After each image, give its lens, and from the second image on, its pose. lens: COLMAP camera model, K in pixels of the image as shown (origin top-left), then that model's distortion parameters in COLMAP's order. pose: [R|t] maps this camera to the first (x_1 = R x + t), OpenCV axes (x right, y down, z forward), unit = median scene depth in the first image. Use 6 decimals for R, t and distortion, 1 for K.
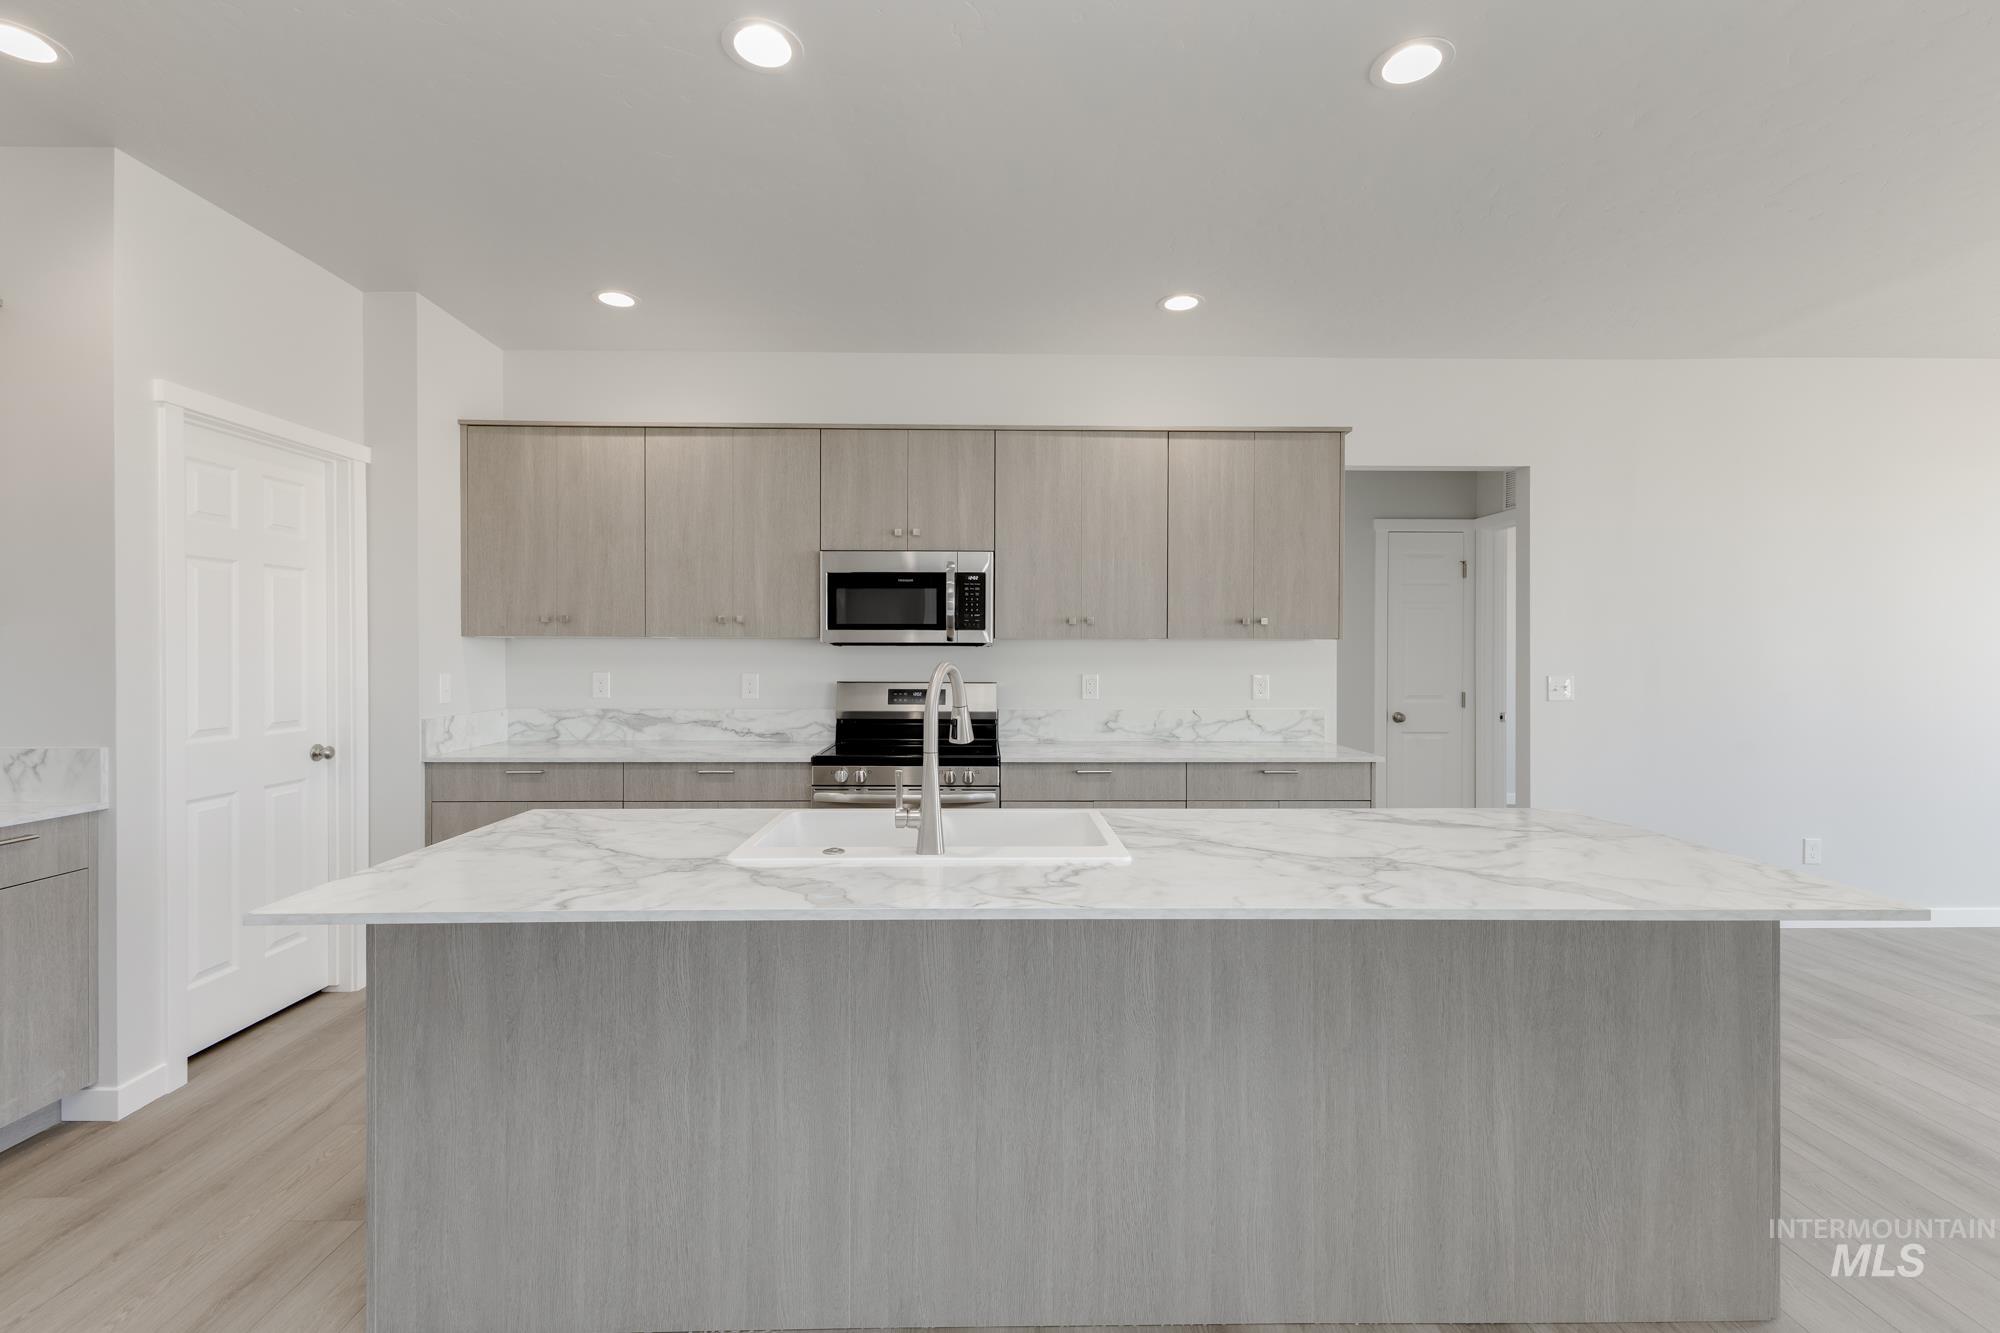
lens RADIAL K [[891.9, 0, 1003.8], [0, 891.9, 654.0], [0, 0, 1]] dist [0.016914, 0.000030]
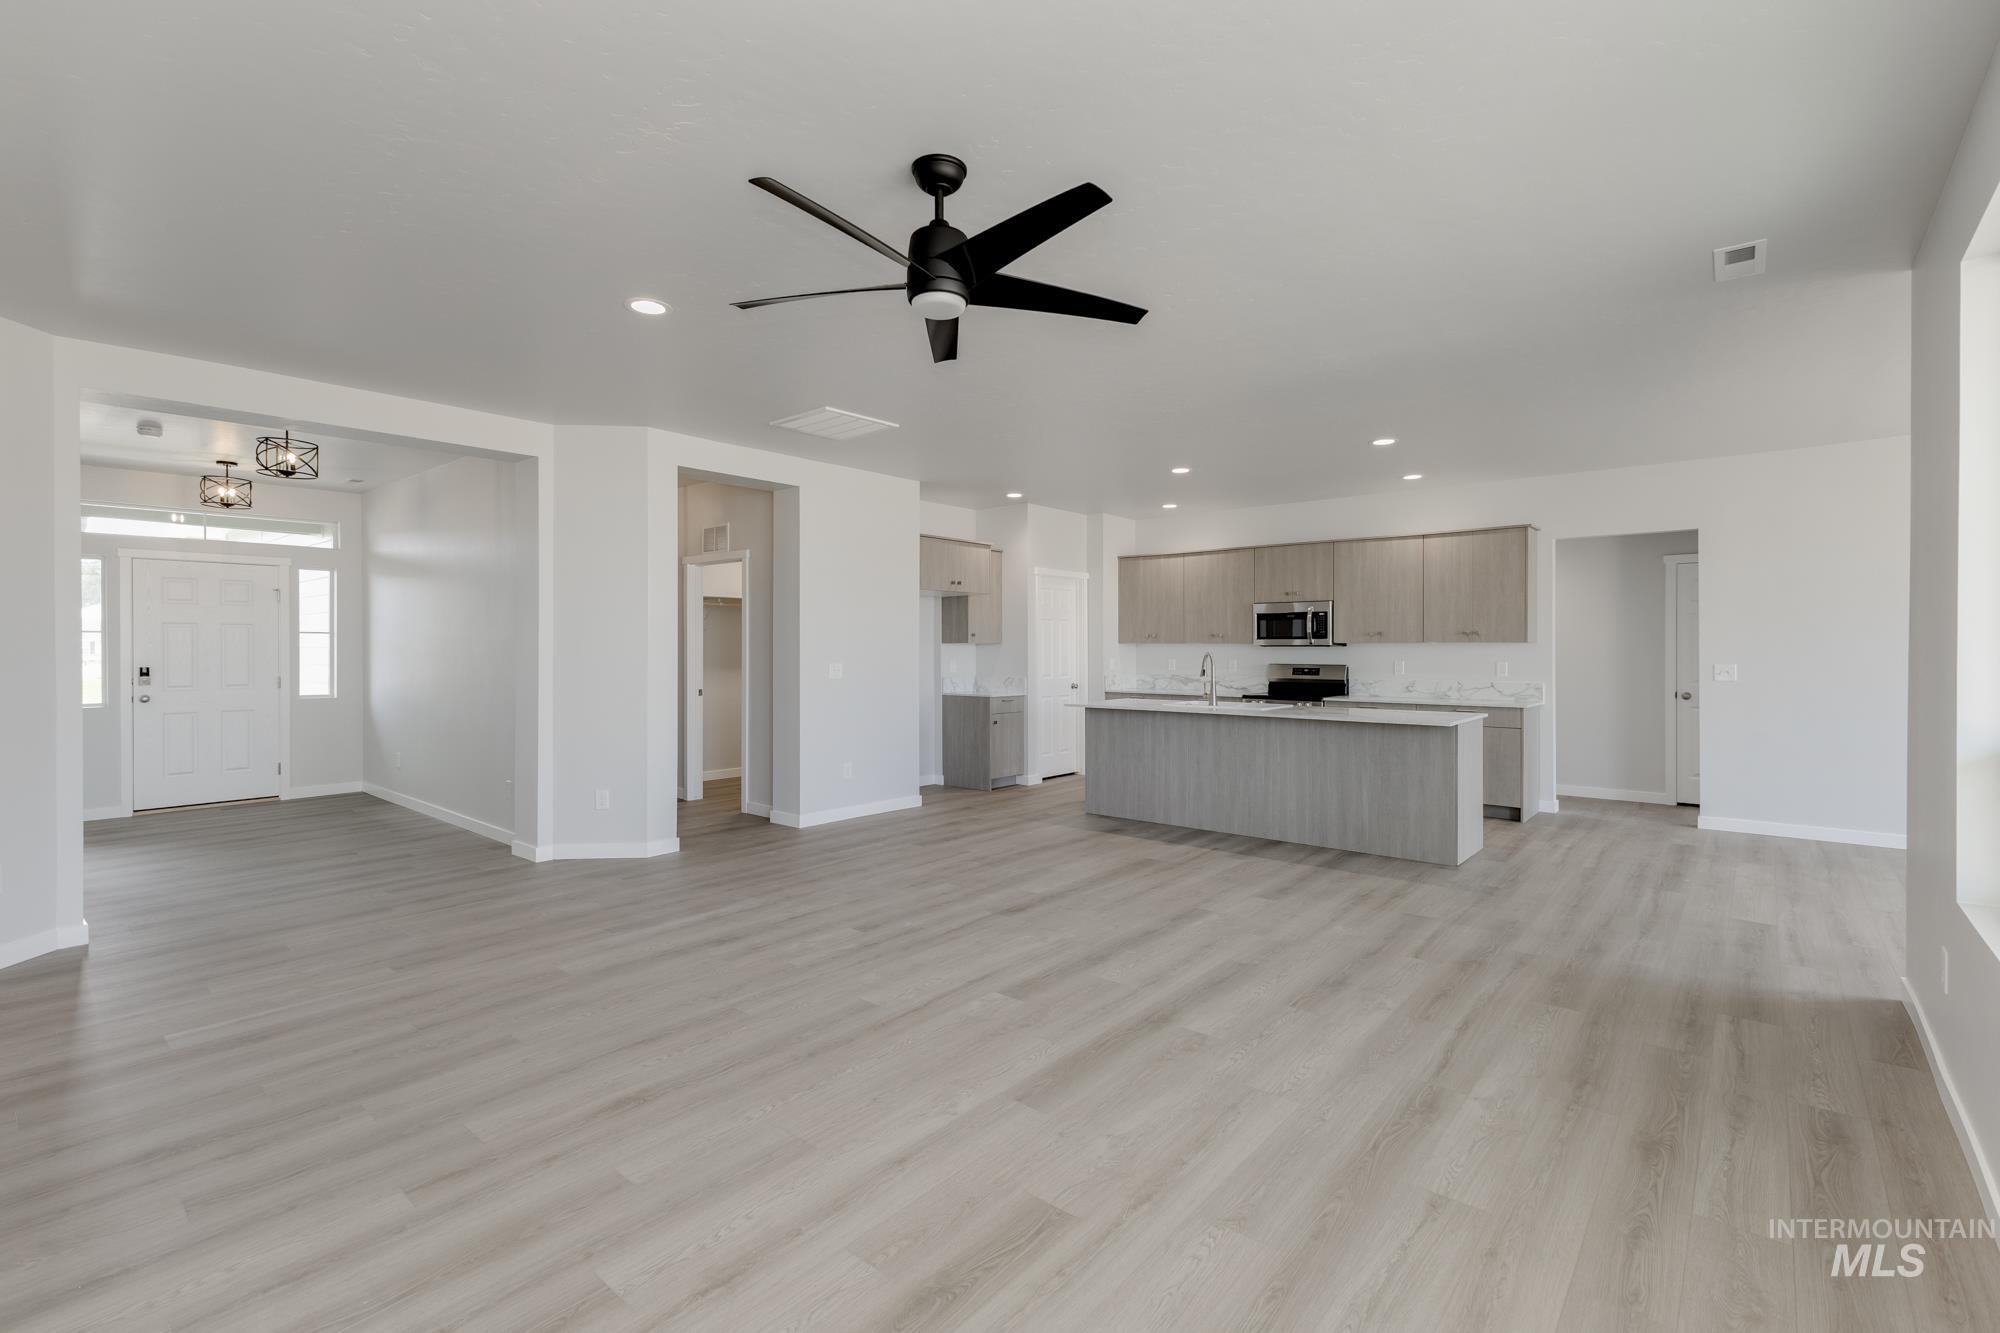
lens RADIAL K [[882.0, 0, 996.9], [0, 882.0, 657.6], [0, 0, 1]] dist [0.003840, 0.000139]
pose [[0.745667, 0.004565, -0.666303, 0.769384], [-0.001172, 0.999984, 0.005539, 0.006345], [0.666318, -0.003349, 0.745660, -1.040704]]
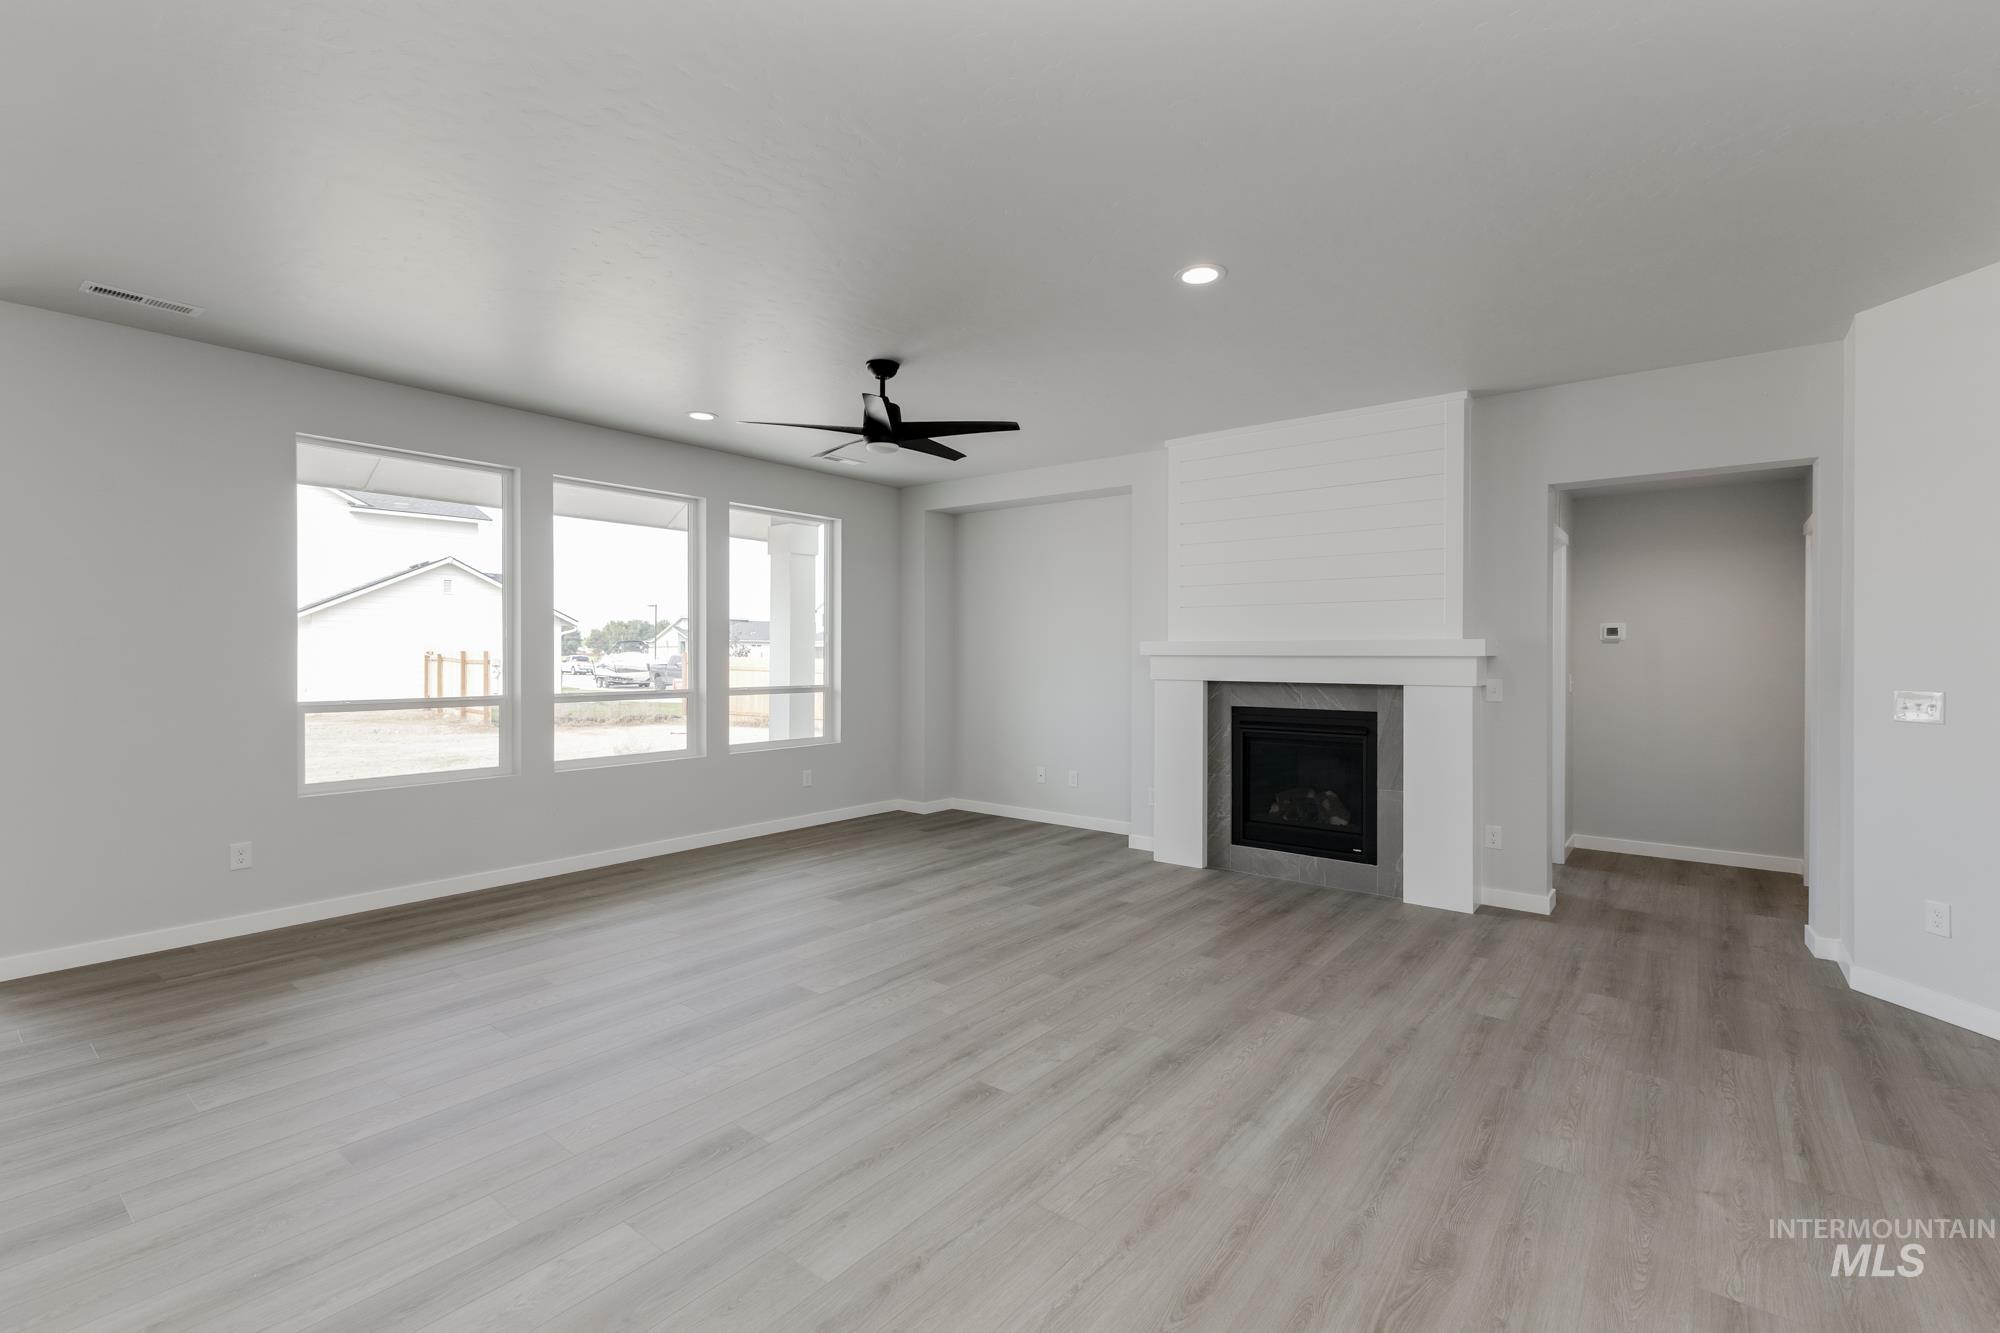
lens RADIAL K [[898.5, 0, 1000.0], [0, 898.5, 666.5], [0, 0, 1]] dist [-0.000280, -0.000100]
pose [[-0.769517, -0.012607, 0.638502, -0.506752], [-0.000879, 0.999825, 0.018682, -0.001470], [-0.638626, 0.013815, -0.769393, 0.166674]]
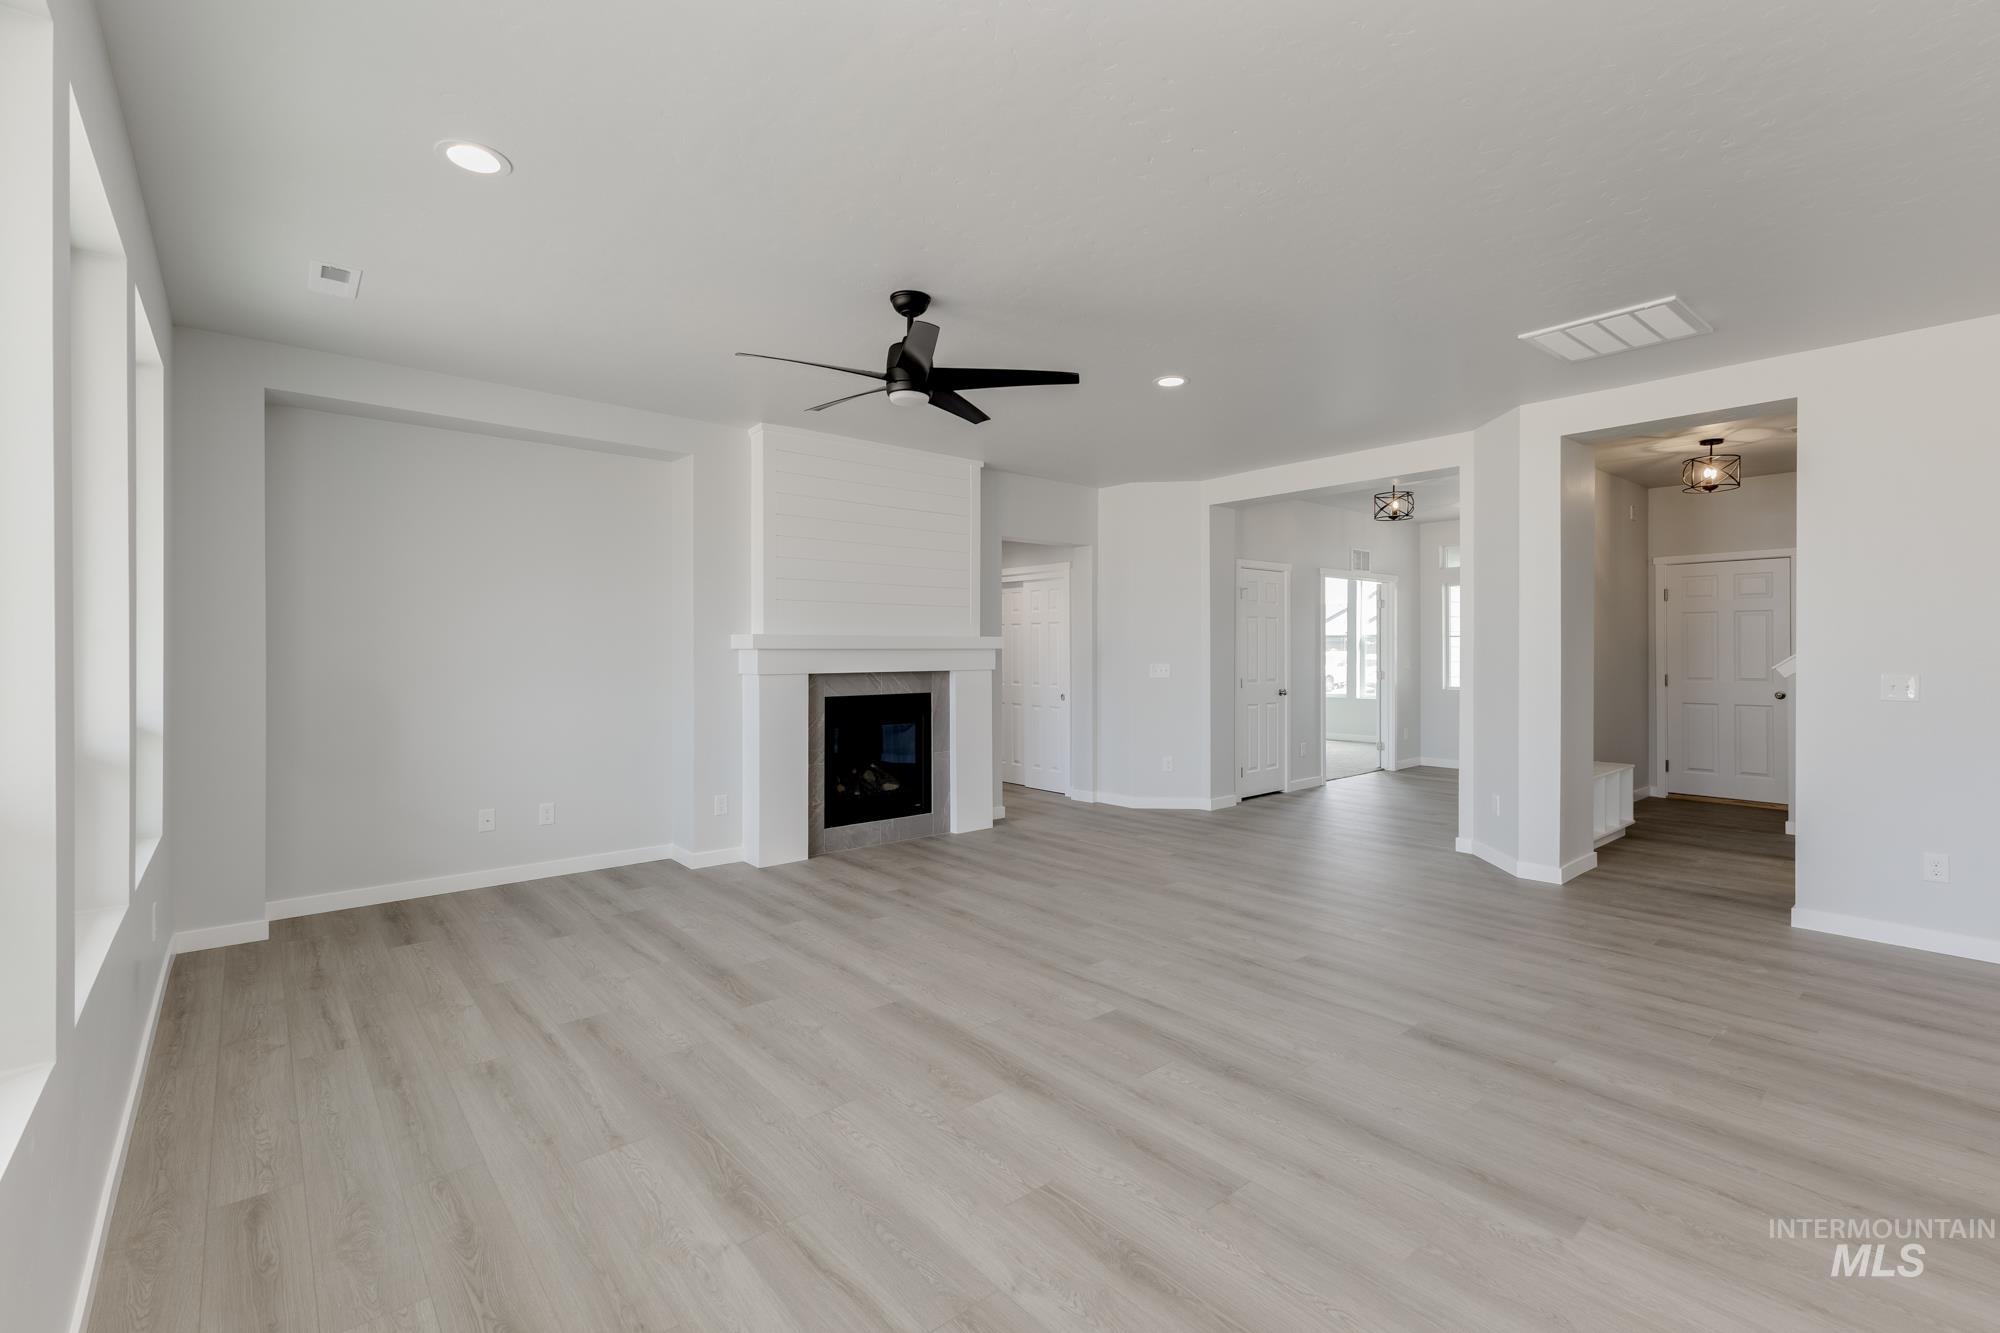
lens RADIAL K [[881.6, 0, 1024.6], [0, 881.6, 648.9], [0, 0, 1]] dist [0.004253, 0.000044]
pose [[-0.762778, -0.000611, -0.646660, 0.790211], [-0.003743, 0.999987, 0.003471, 0.001195], [0.646649, 0.005068, -0.762771, 0.170937]]
